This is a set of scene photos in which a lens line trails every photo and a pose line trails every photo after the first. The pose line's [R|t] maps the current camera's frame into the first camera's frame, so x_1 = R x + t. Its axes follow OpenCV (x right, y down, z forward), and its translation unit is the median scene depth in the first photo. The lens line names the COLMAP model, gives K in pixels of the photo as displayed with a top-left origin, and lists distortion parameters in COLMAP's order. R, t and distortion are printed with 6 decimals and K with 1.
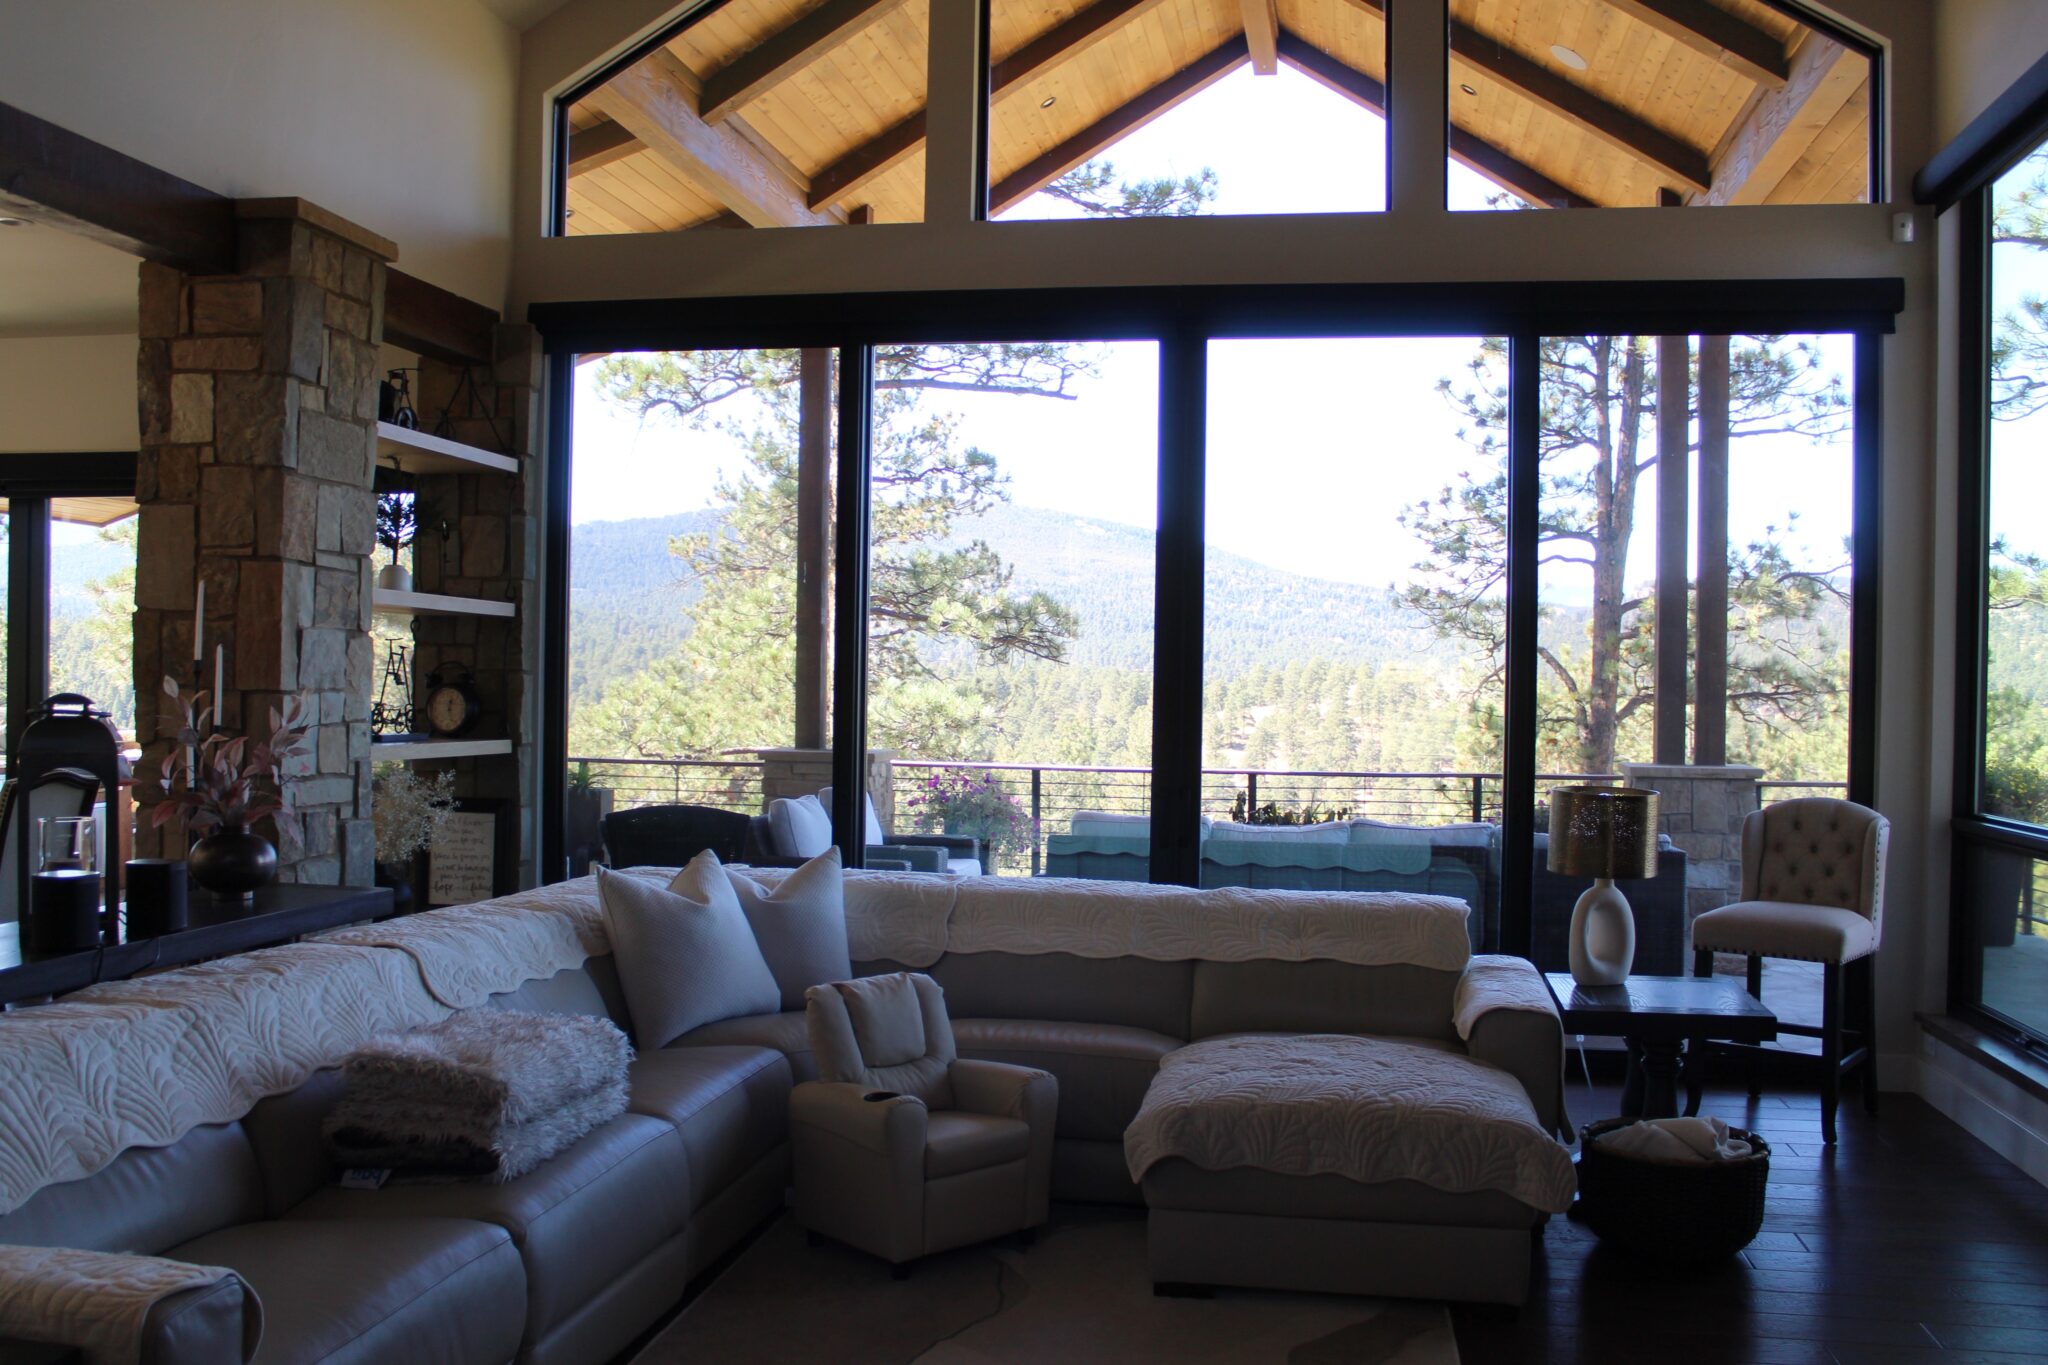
lens RADIAL K [[1830.7, 0, 1024.0], [0, 1830.7, 682.5], [0, 0, 1]] dist [0.003608, 0.011317]
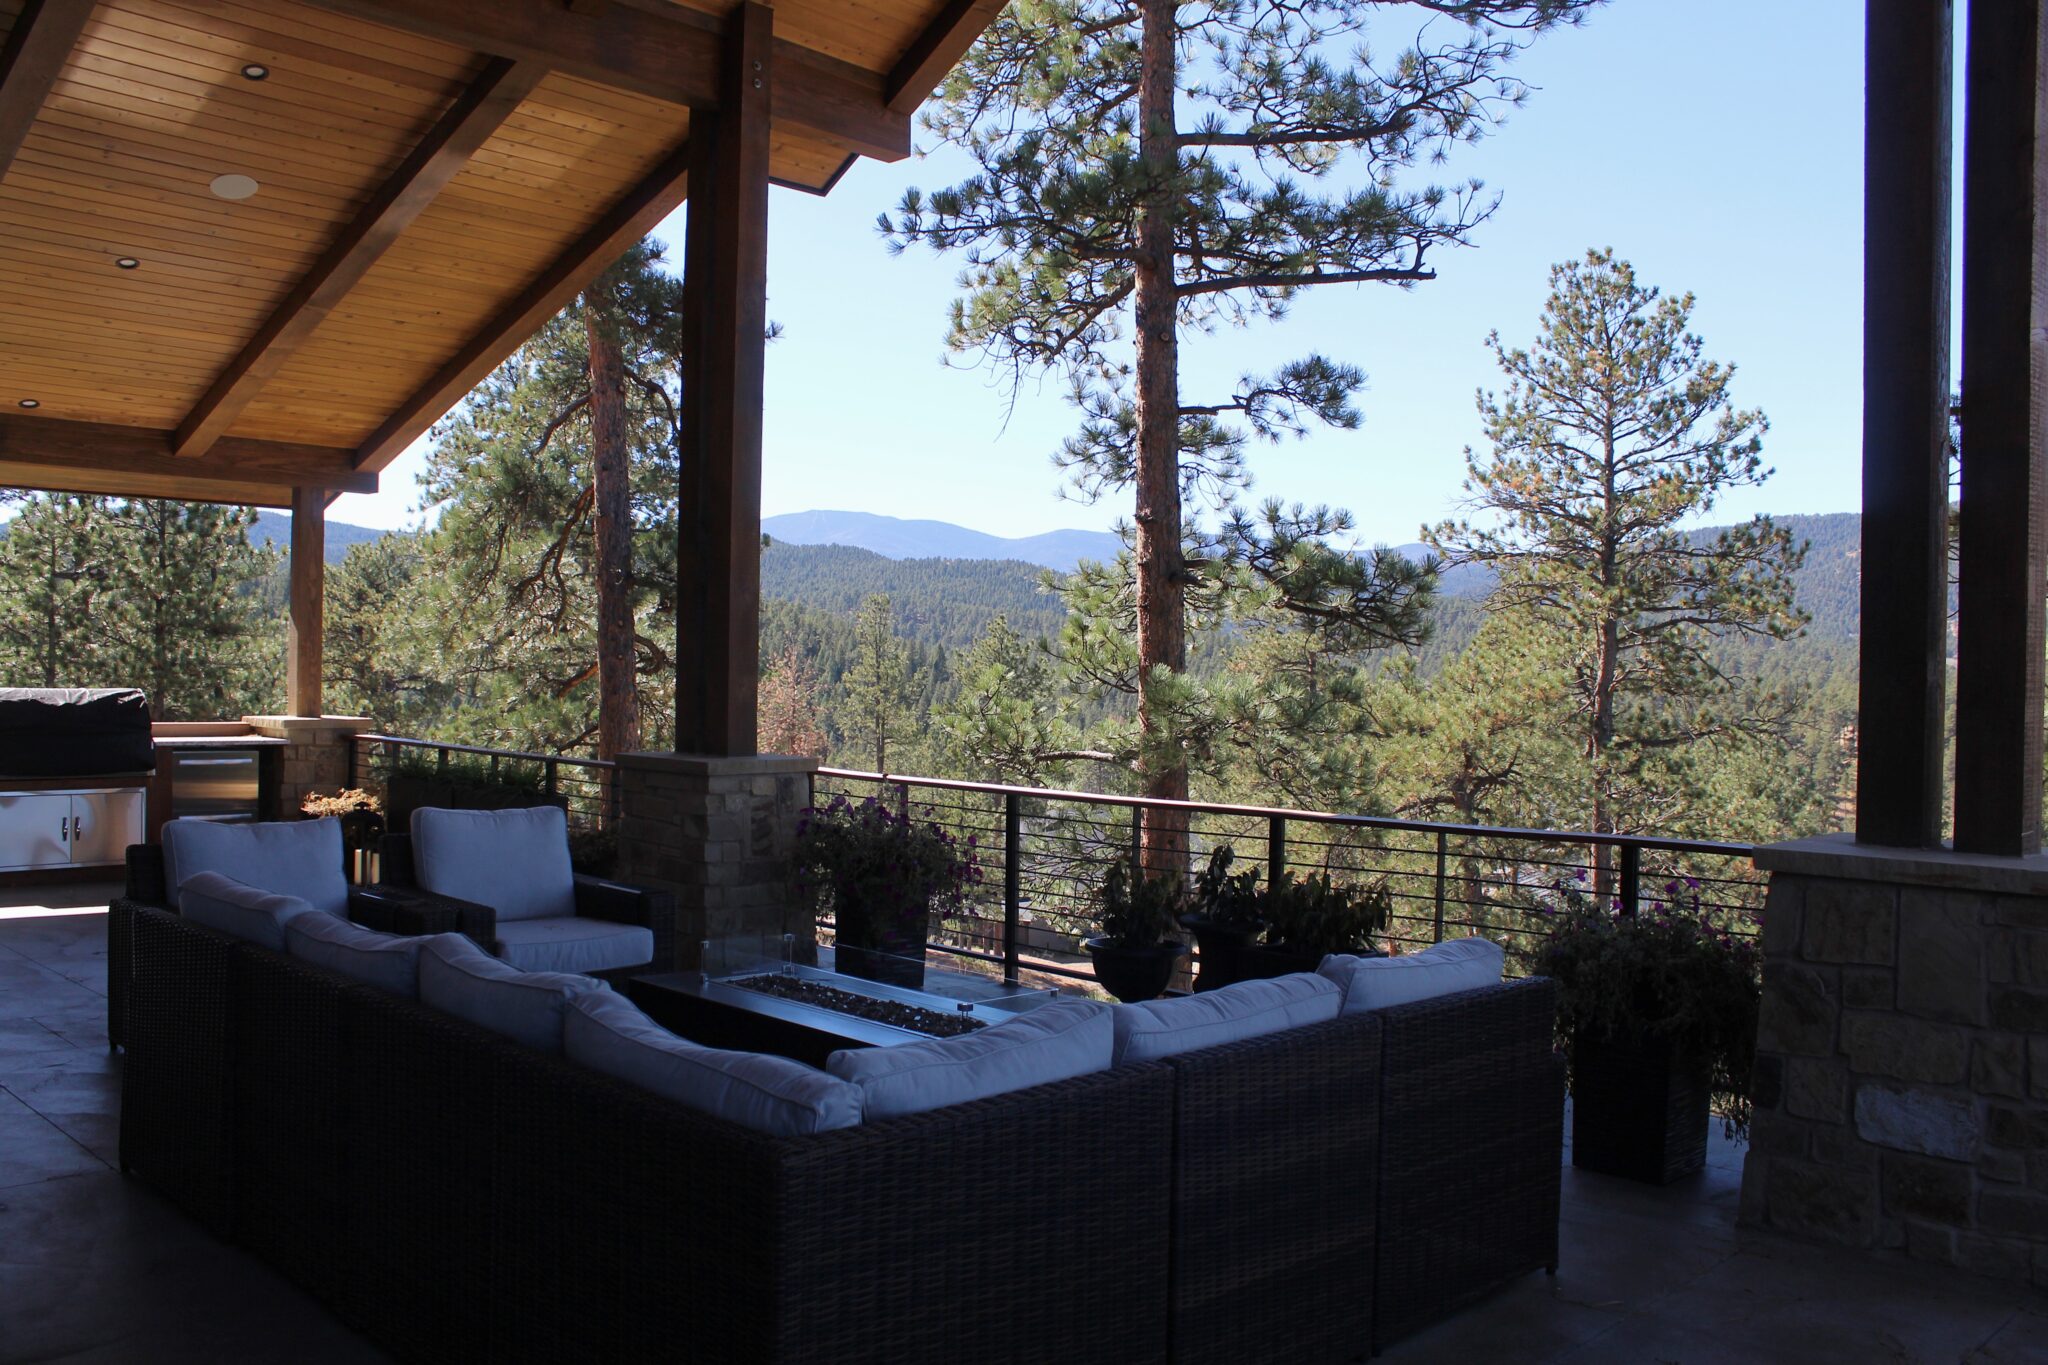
lens RADIAL K [[1669.2, 0, 1024.0], [0, 1669.2, 682.5], [0, 0, 1]] dist [-0.052674, 0.005671]
pose [[0.823511, 0.002907, -0.567293, 0.402271], [-0.004790, 0.999987, -0.001829, 0.009153], [0.567280, 0.004224, 0.823514, 0.571533]]
